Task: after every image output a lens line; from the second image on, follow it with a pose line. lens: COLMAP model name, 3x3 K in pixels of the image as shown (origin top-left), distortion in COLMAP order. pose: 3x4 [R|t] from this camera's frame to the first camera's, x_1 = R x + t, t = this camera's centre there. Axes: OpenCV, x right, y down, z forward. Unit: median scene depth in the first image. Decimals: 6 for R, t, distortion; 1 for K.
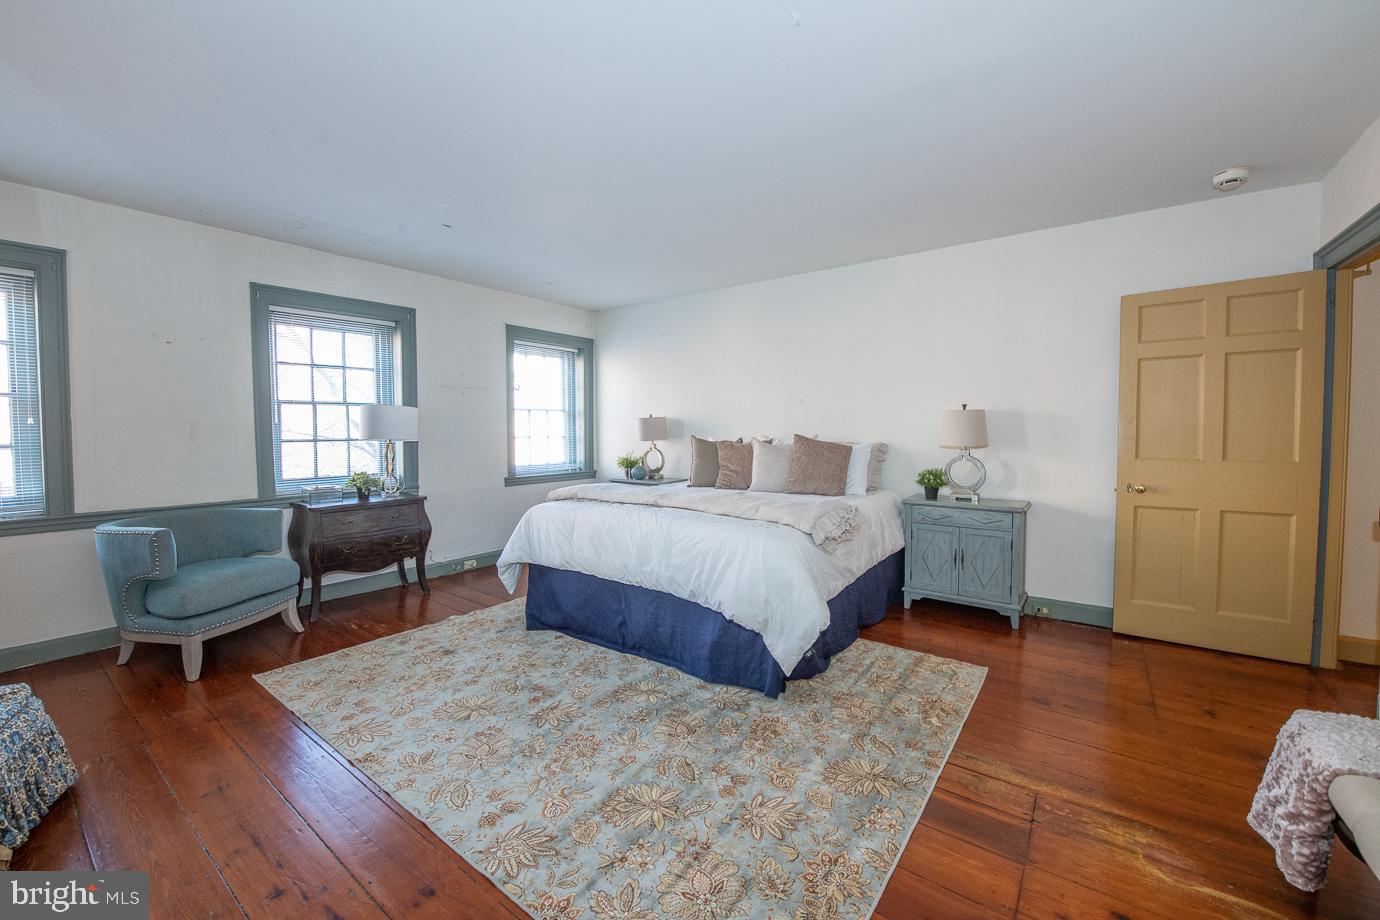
lens RADIAL K [[545.6, 0, 690.0], [0, 545.6, 460.0], [0, 0, 1]] dist [-0.001922, -0.000151]
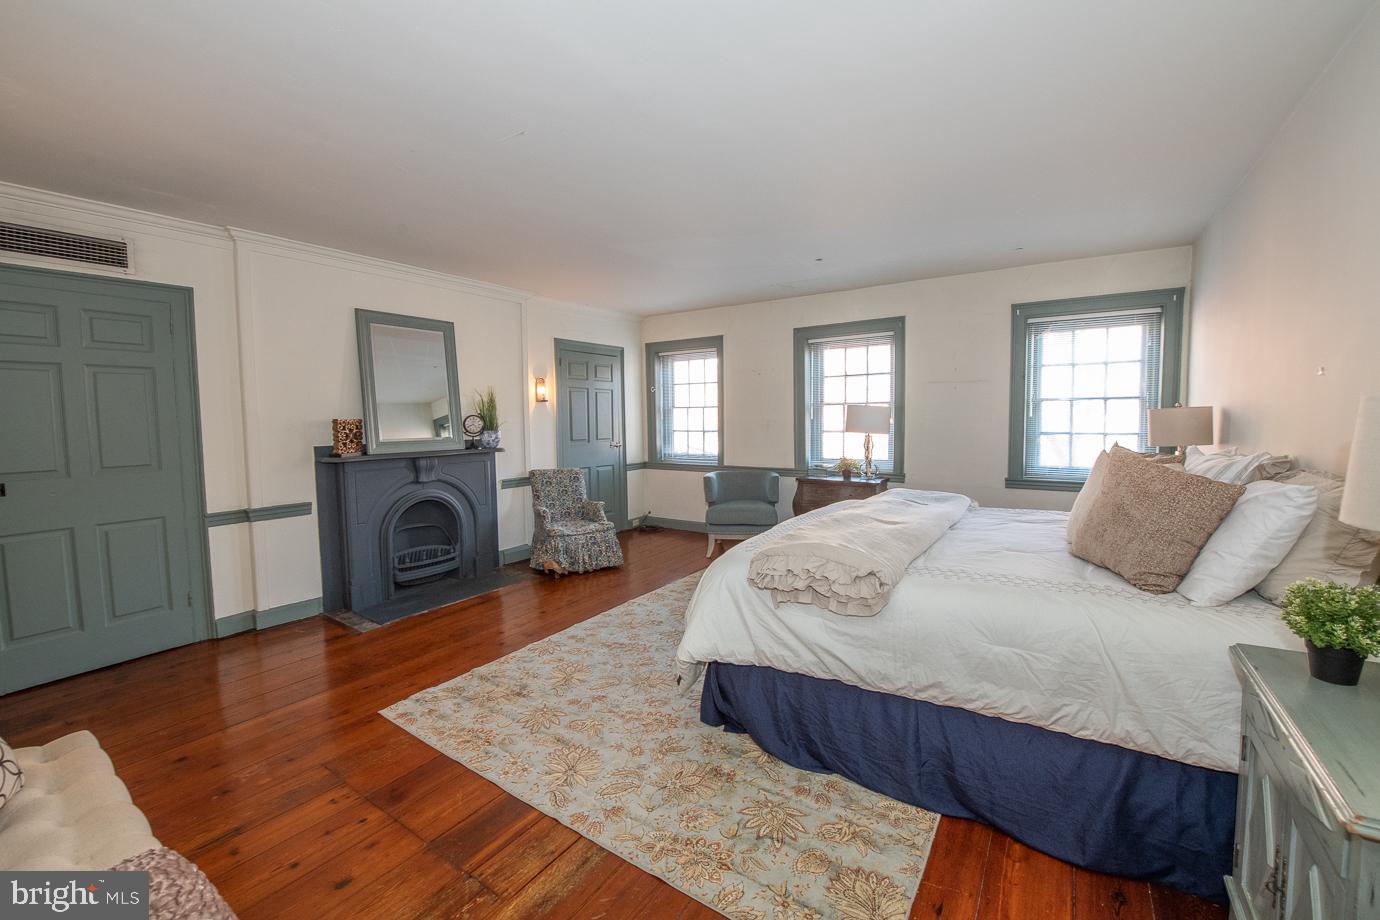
lens RADIAL K [[550.6, 0, 695.2], [0, 550.6, 450.9], [0, 0, 1]] dist [-0.018075, -0.000345]
pose [[0.054353, 0.059884, -0.996724, 0.880415], [-0.052159, 0.997008, 0.057057, -0.062370], [0.997159, 0.048887, 0.057314, 0.755232]]
